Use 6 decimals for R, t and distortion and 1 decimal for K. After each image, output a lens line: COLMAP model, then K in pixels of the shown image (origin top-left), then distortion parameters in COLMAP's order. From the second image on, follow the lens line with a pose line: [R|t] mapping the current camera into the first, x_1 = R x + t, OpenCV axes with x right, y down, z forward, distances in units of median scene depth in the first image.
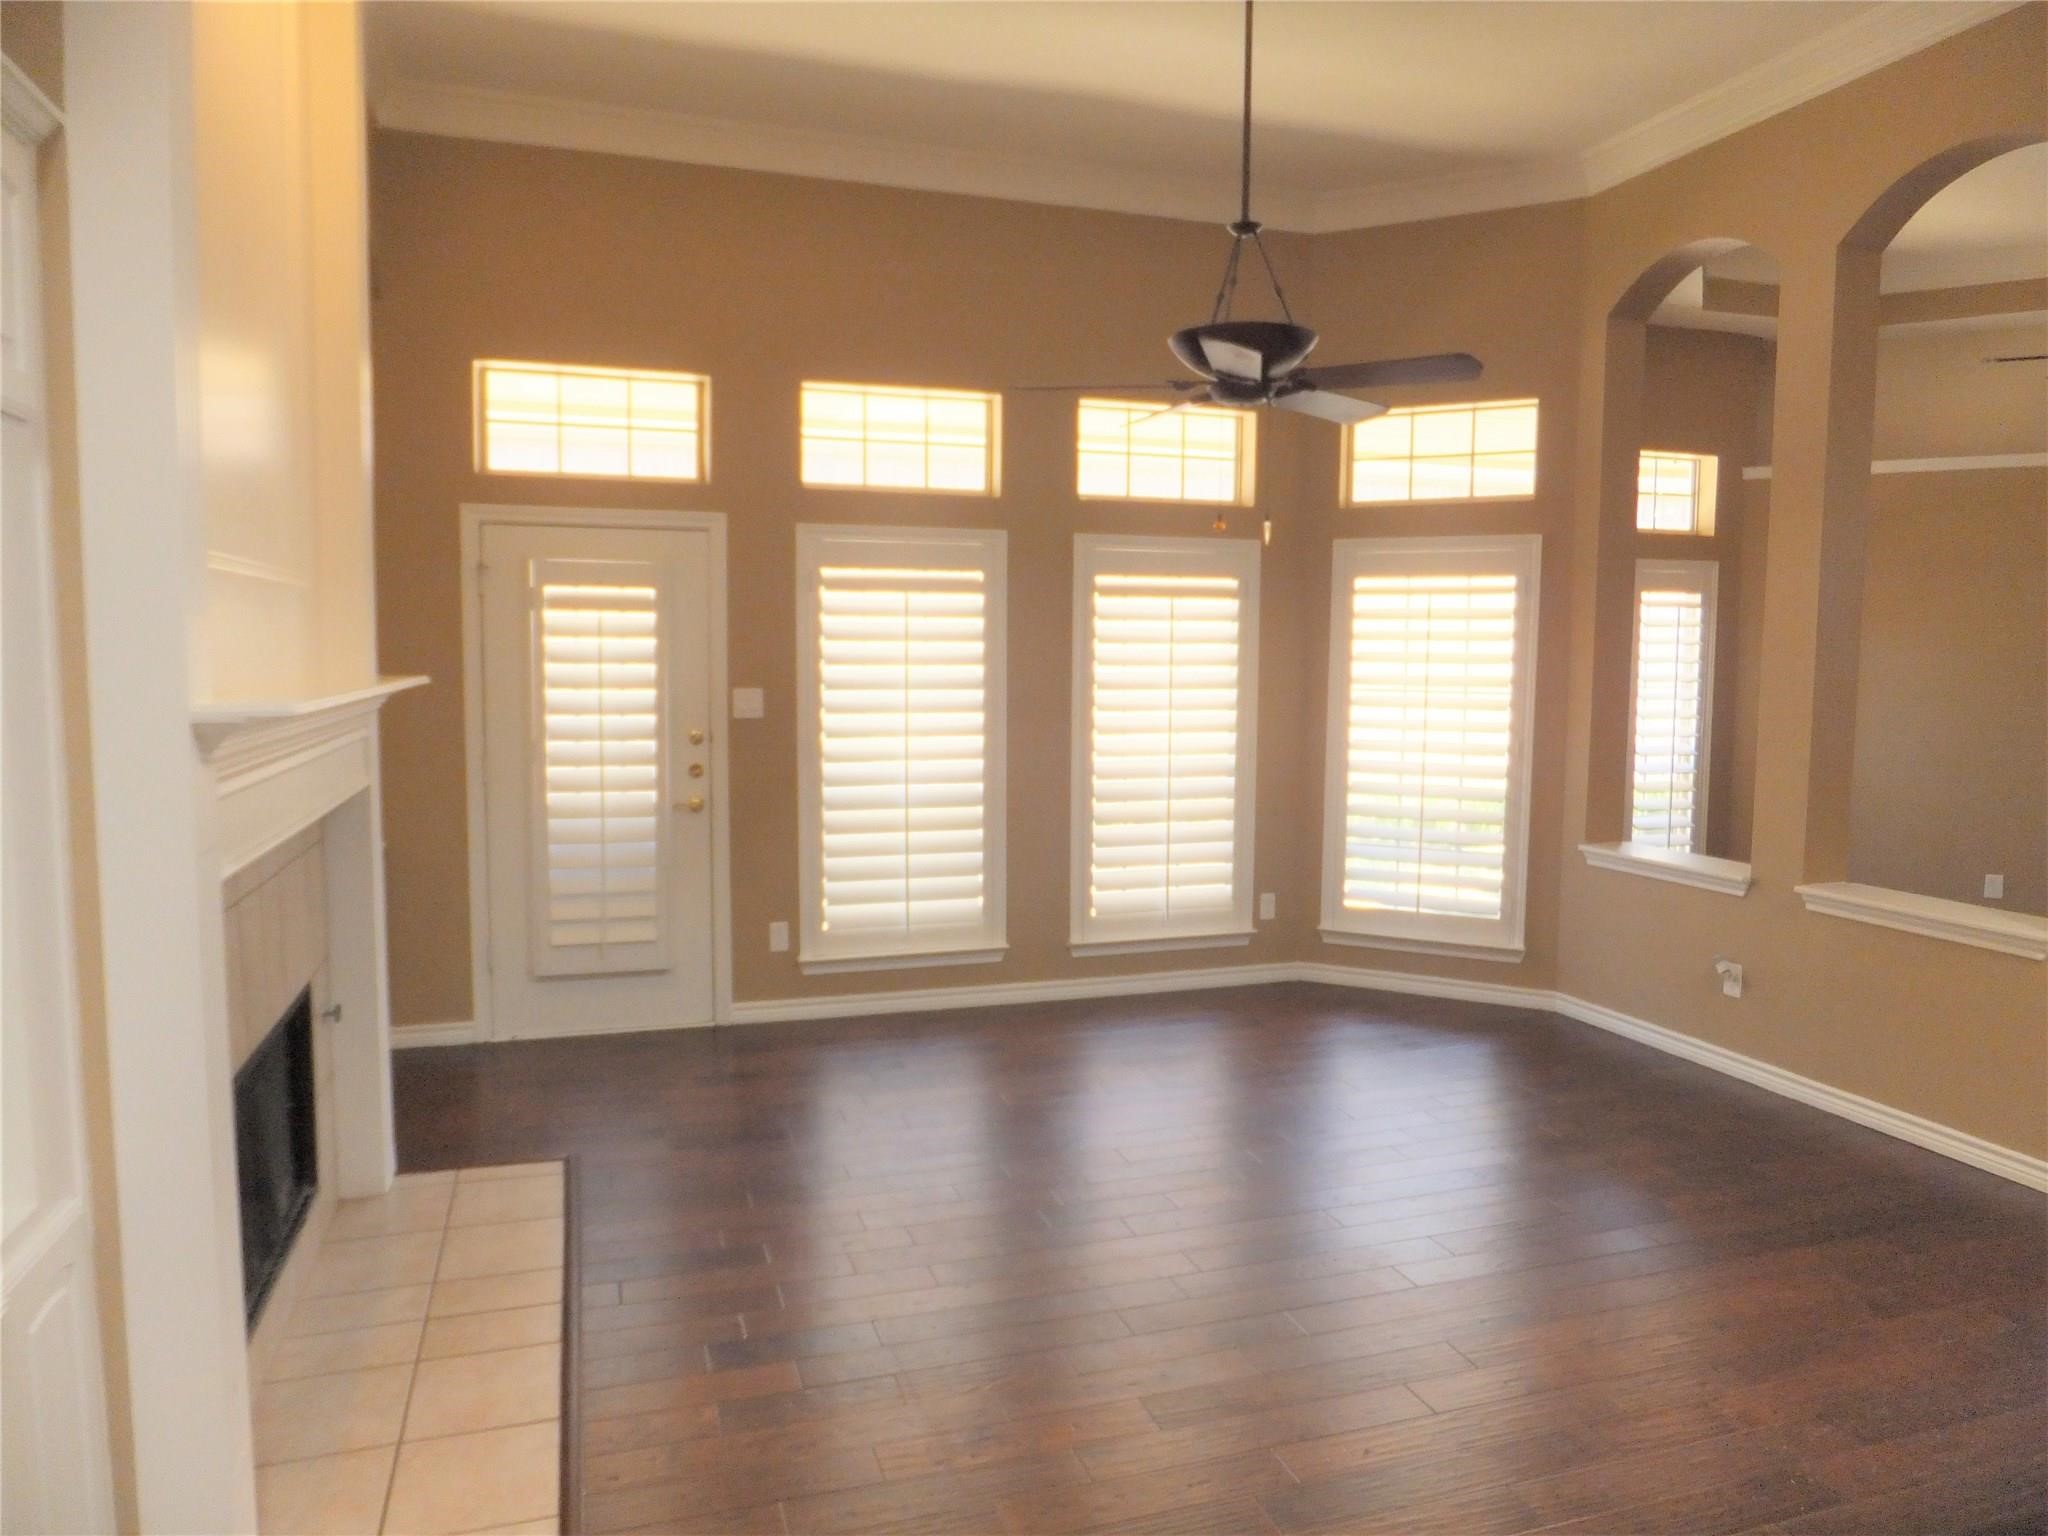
lens RADIAL K [[1391.3, 0, 1024.0], [0, 1391.3, 768.0], [0, 0, 1]] dist [0.002404, 0.001580]
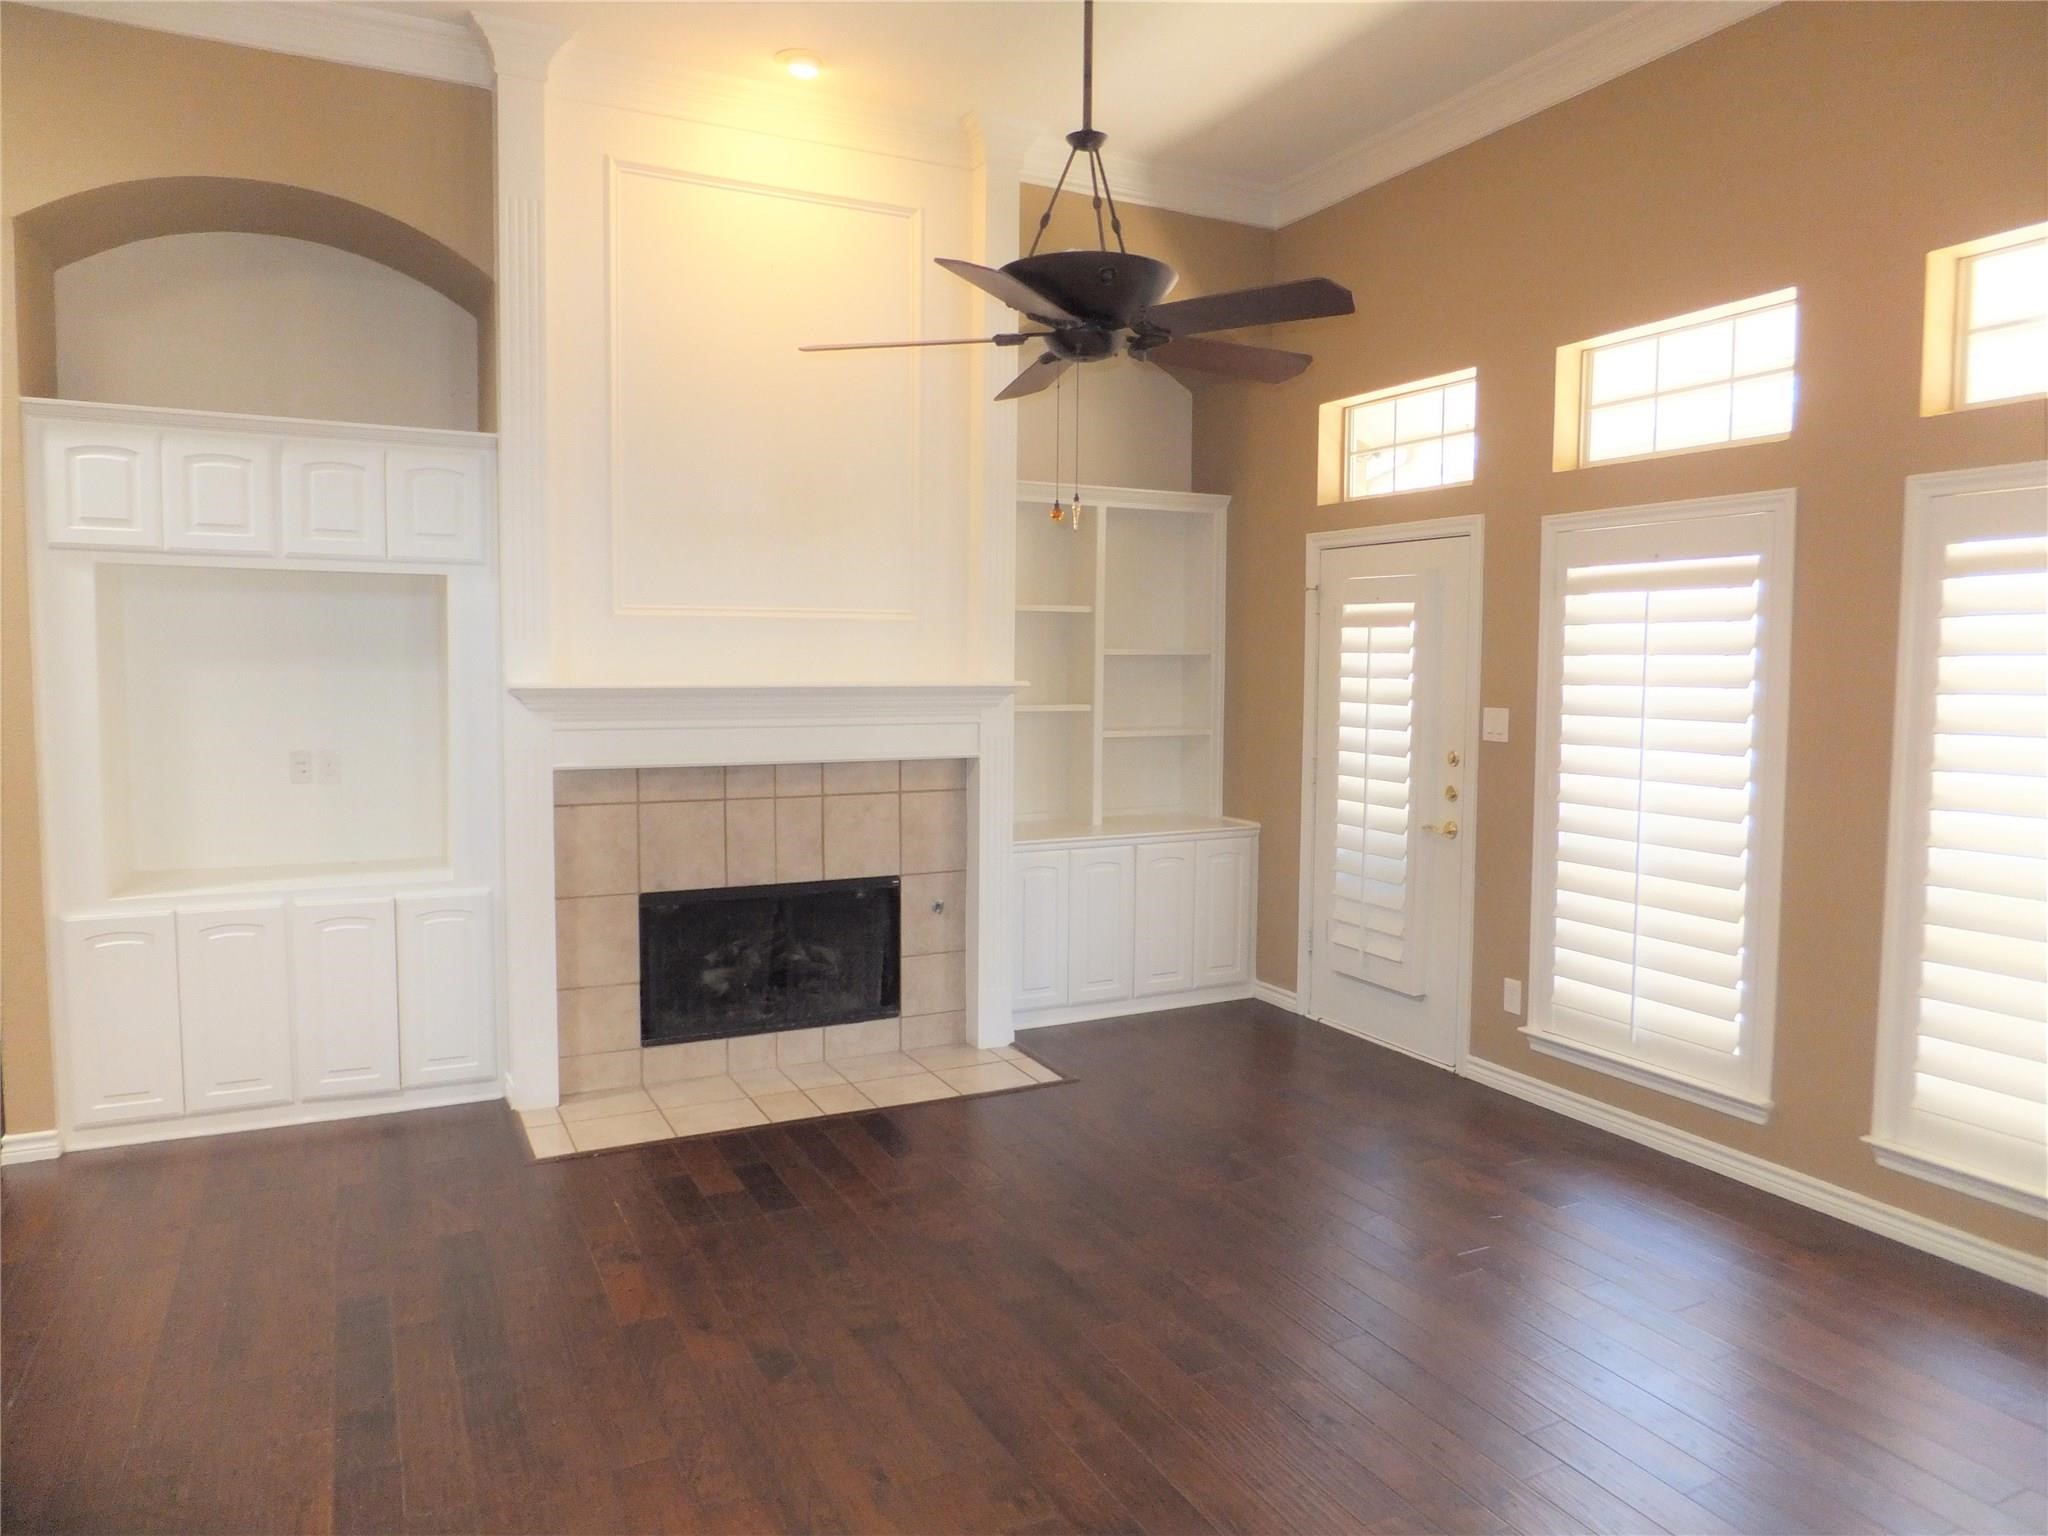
lens RADIAL K [[1345.1, 0, 1020.8], [0, 1345.1, 743.7], [0, 0, 1]] dist [-0.003391, 0.004764]
pose [[0.164097, 0.067064, -0.984162, 0.593888], [-0.087652, 0.994731, 0.053169, -0.053669], [0.982542, 0.077539, 0.169111, 0.554624]]
